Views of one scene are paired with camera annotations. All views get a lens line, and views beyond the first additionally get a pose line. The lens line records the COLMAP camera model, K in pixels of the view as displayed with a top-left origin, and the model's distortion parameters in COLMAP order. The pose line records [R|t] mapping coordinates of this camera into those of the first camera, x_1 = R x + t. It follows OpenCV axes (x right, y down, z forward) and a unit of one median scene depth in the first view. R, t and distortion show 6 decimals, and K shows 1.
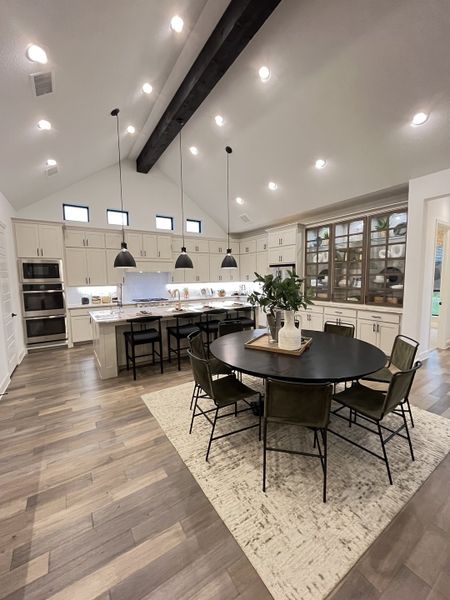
lens RADIAL K [[244.4, 0, 225.0], [0, 244.4, 300.0], [0, 0, 1]] dist [-0.000429, -0.000075]
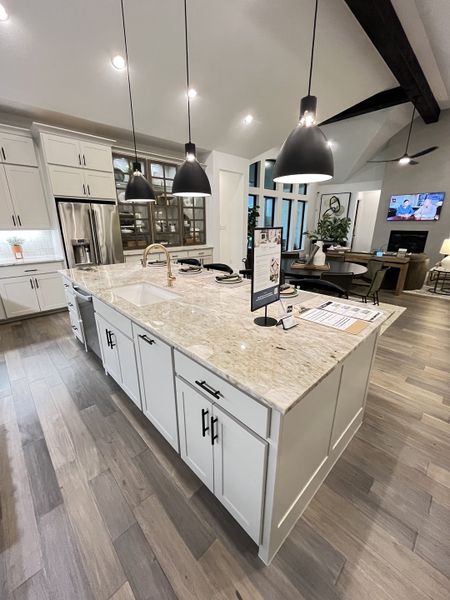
lens RADIAL K [[244.4, 0, 225.0], [0, 244.4, 300.0], [0, 0, 1]] dist [-0.000429, -0.000075]
pose [[-0.197581, -0.282971, 0.938557, -0.583972], [0.092447, 0.947786, 0.305215, -0.067971], [-0.975918, 0.147071, -0.161104, 0.909830]]
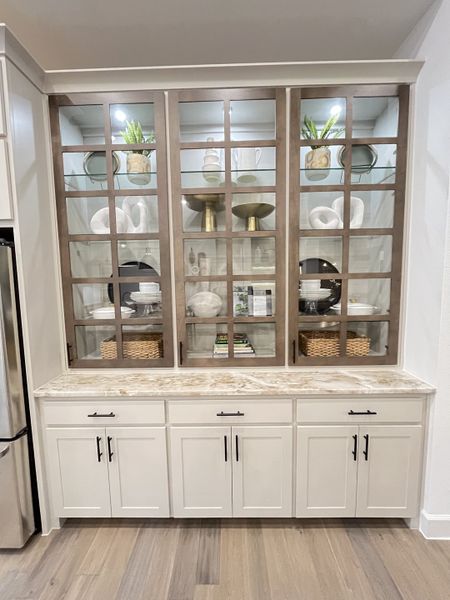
lens RADIAL K [[244.4, 0, 225.0], [0, 244.4, 300.0], [0, 0, 1]] dist [-0.000429, -0.000075]
pose [[0.552310, -0.070822, 0.830625, 0.222980], [0.088420, 0.995741, 0.026108, -0.078485], [-0.828936, 0.059024, 0.556220, 0.778585]]
